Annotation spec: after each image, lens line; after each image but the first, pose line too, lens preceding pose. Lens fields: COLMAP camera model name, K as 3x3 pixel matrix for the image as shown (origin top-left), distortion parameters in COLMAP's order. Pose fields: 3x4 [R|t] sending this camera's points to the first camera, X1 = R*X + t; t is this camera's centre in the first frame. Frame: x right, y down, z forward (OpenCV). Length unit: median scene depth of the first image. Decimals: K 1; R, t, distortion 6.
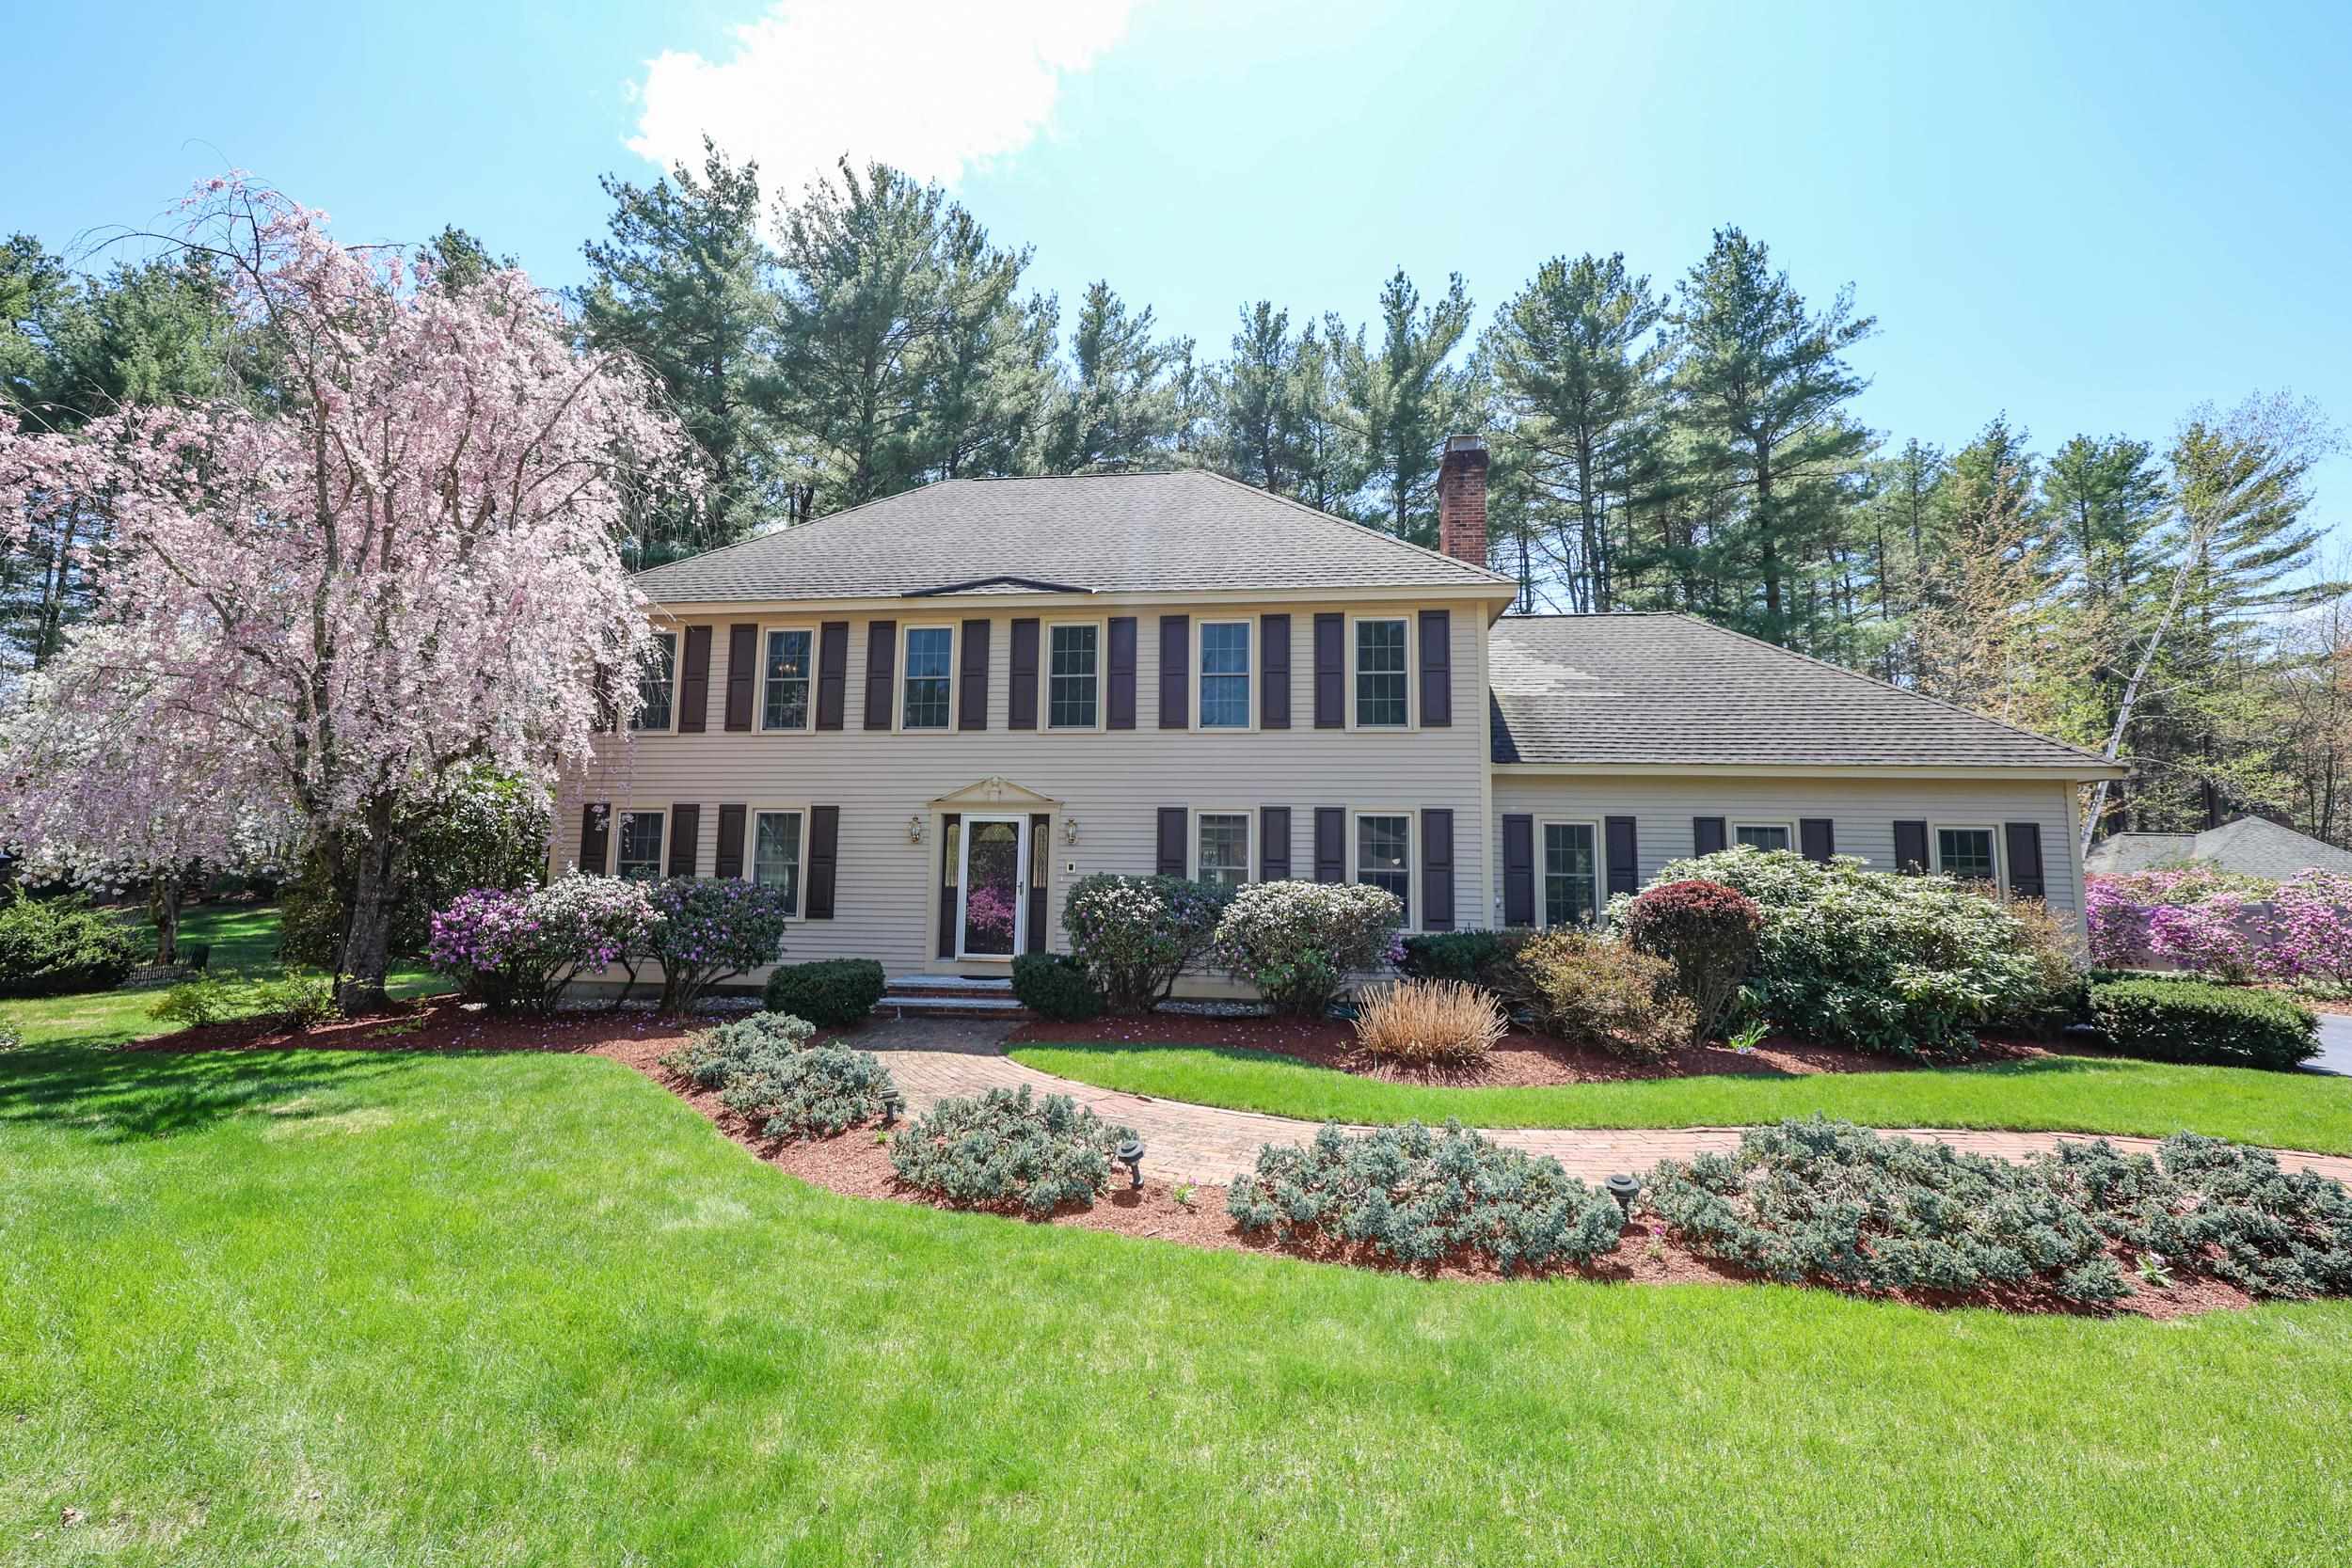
lens RADIAL K [[970.9, 0, 1152.5], [0, 970.9, 783.6], [0, 0, 1]] dist [0.004789, 0.000531]
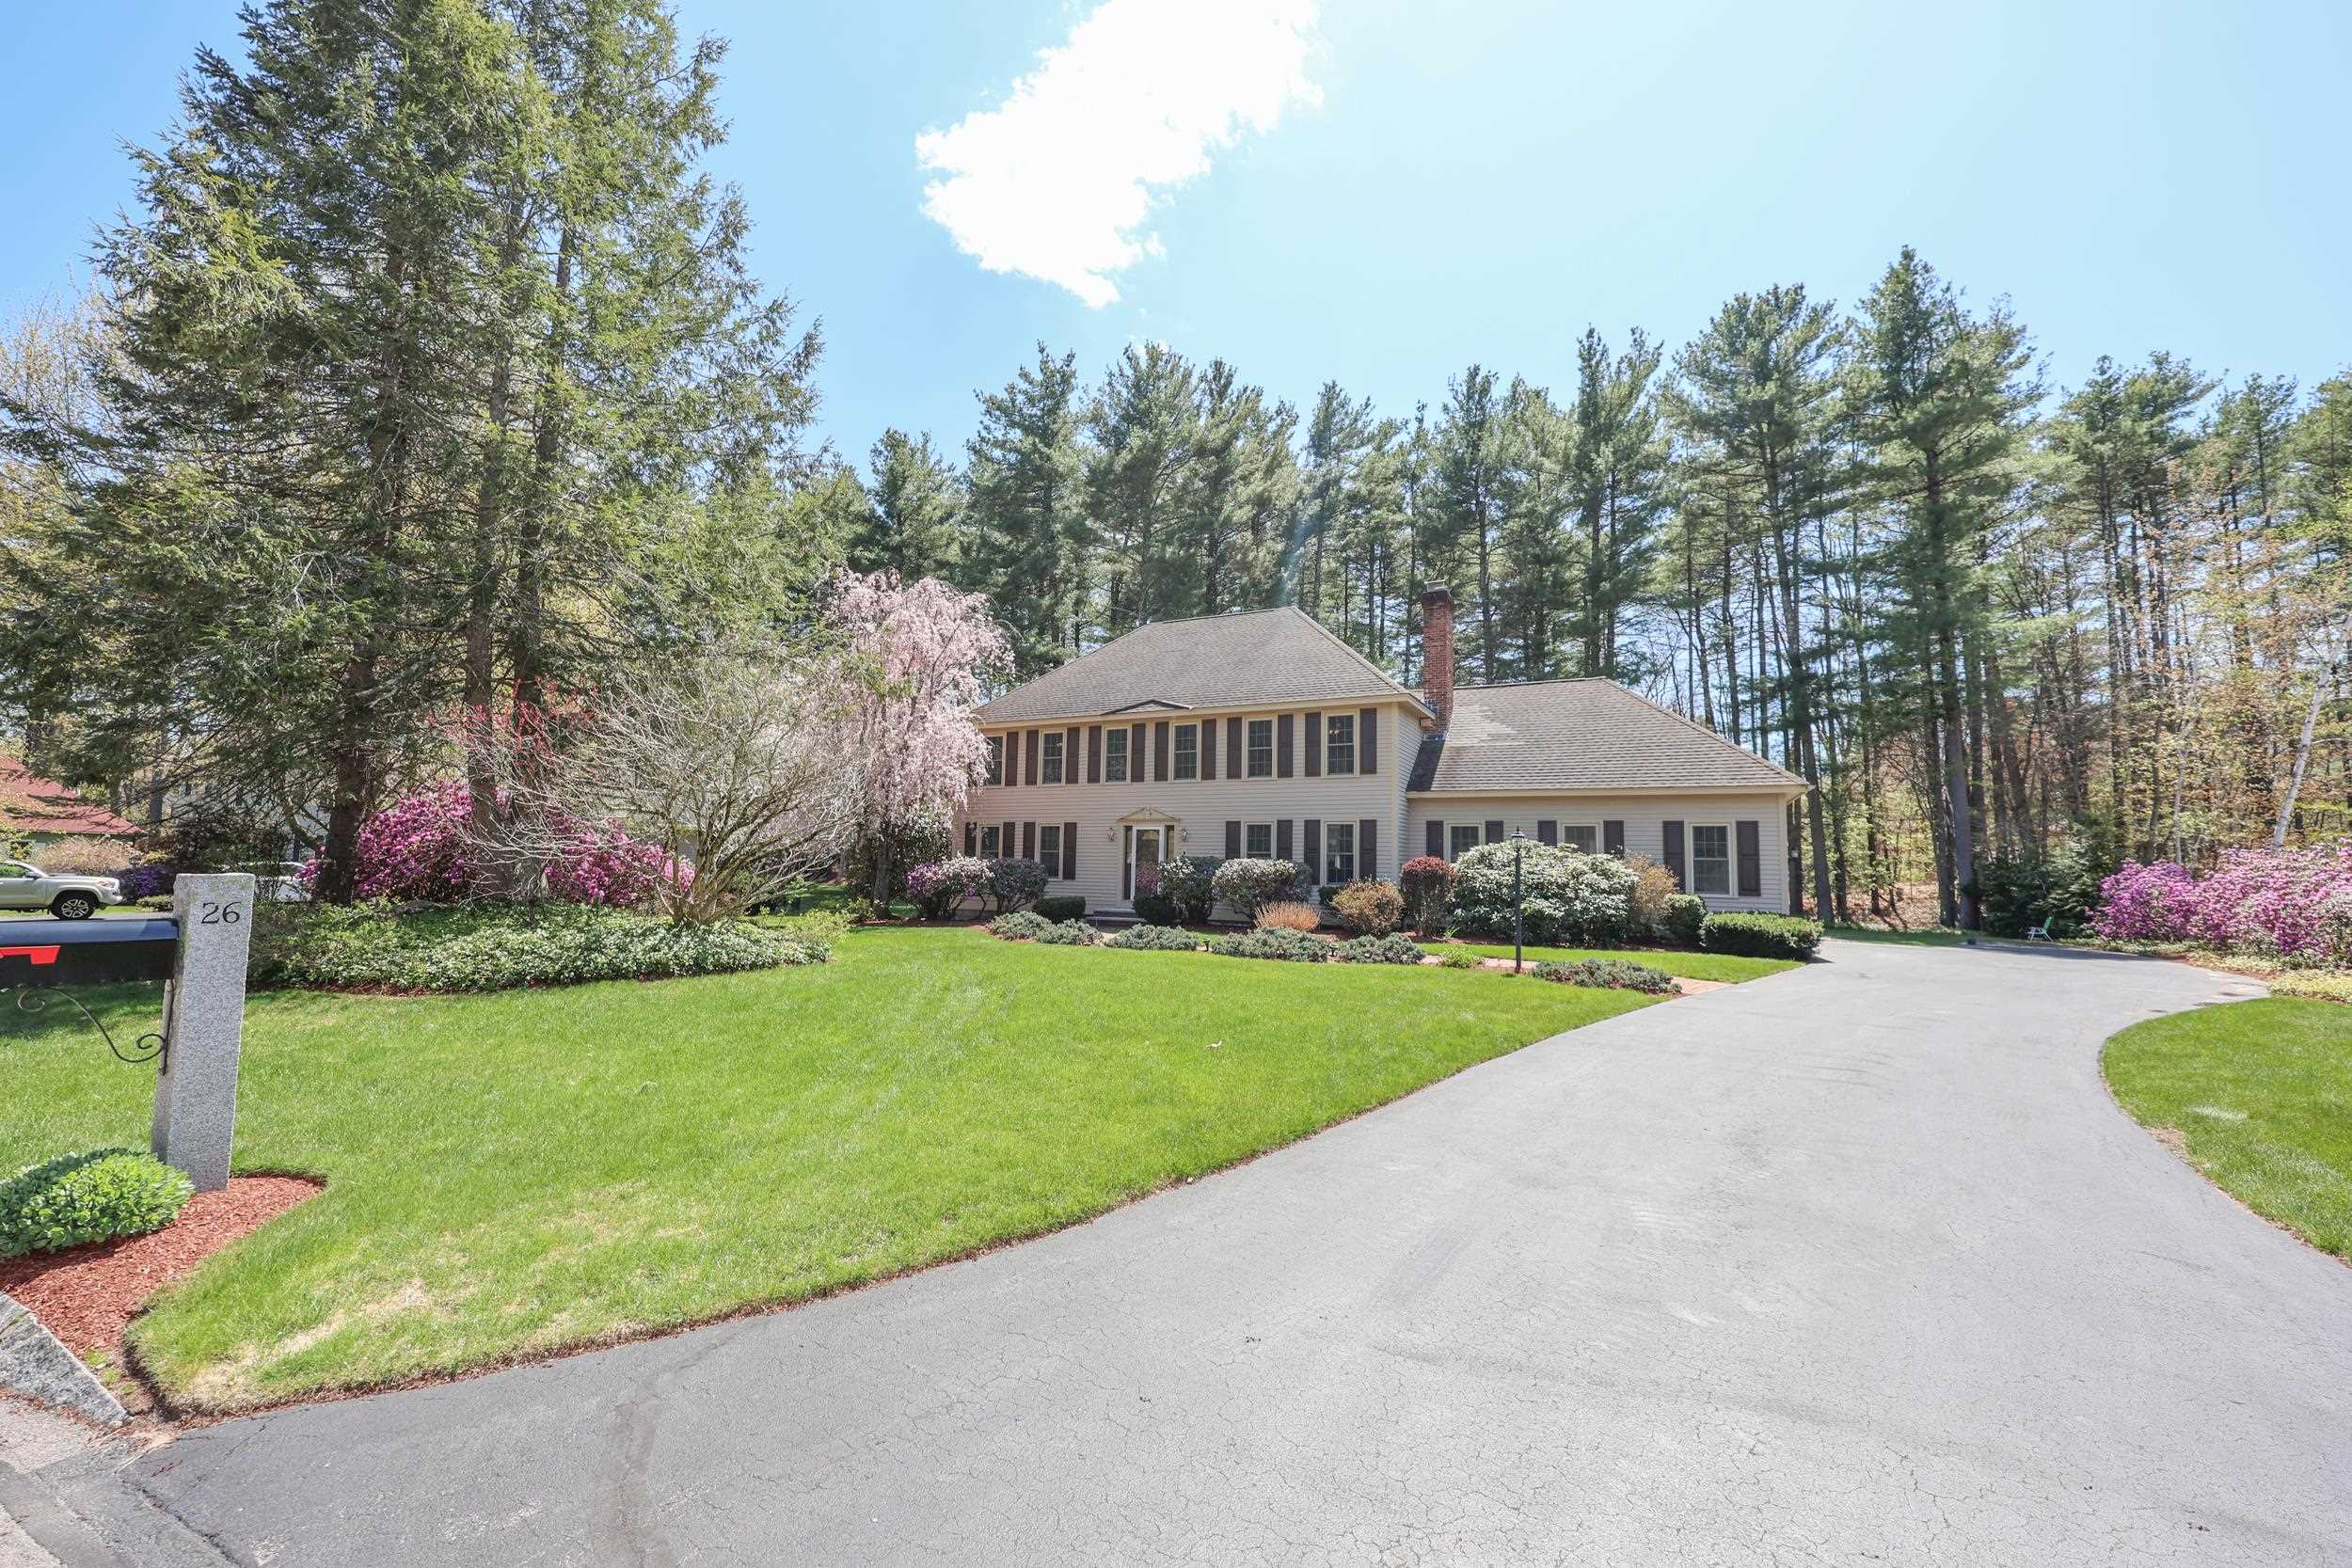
lens RADIAL K [[970.9, 0, 1162.1], [0, 970.9, 803.8], [0, 0, 1]] dist [0.004789, 0.000531]
pose [[0.934792, -0.022428, -0.354487, 0.538596], [0.033410, 0.999132, 0.024889, -0.057383], [0.353621, -0.035109, 0.934730, -0.780075]]
